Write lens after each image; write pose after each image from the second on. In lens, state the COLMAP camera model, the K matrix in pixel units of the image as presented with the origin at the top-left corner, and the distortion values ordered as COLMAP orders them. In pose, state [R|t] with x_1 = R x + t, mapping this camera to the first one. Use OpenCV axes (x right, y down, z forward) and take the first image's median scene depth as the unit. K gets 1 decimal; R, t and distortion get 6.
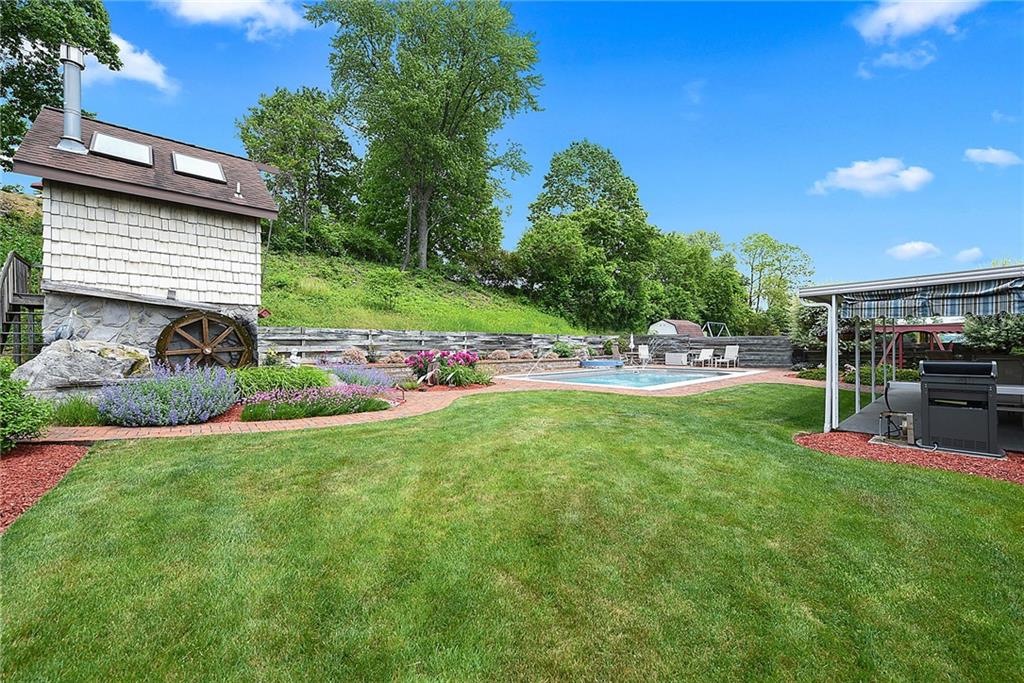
lens RADIAL K [[414.8, 0, 513.0], [0, 414.8, 345.3], [0, 0, 1]] dist [0.003518, -0.000215]
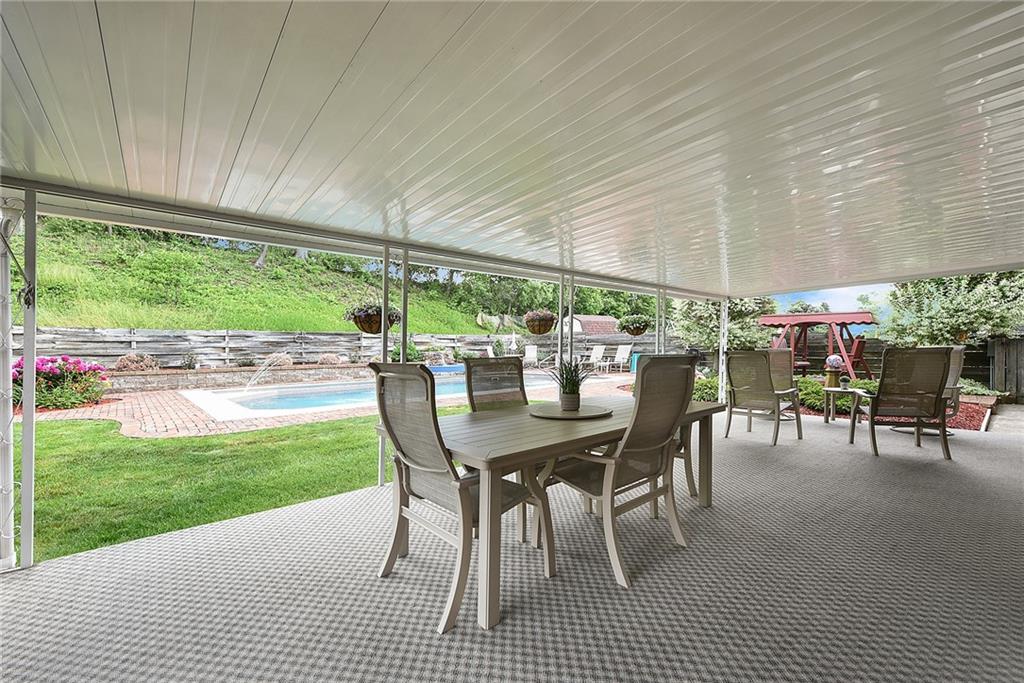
lens RADIAL K [[414.8, 0, 511.1], [0, 414.8, 344.8], [0, 0, 1]] dist [0.003518, -0.000215]
pose [[0.999483, -0.007766, -0.031191, 0.413465], [0.007643, 0.999963, -0.004062, 0.001790], [0.031221, 0.003822, 0.999505, 0.256889]]
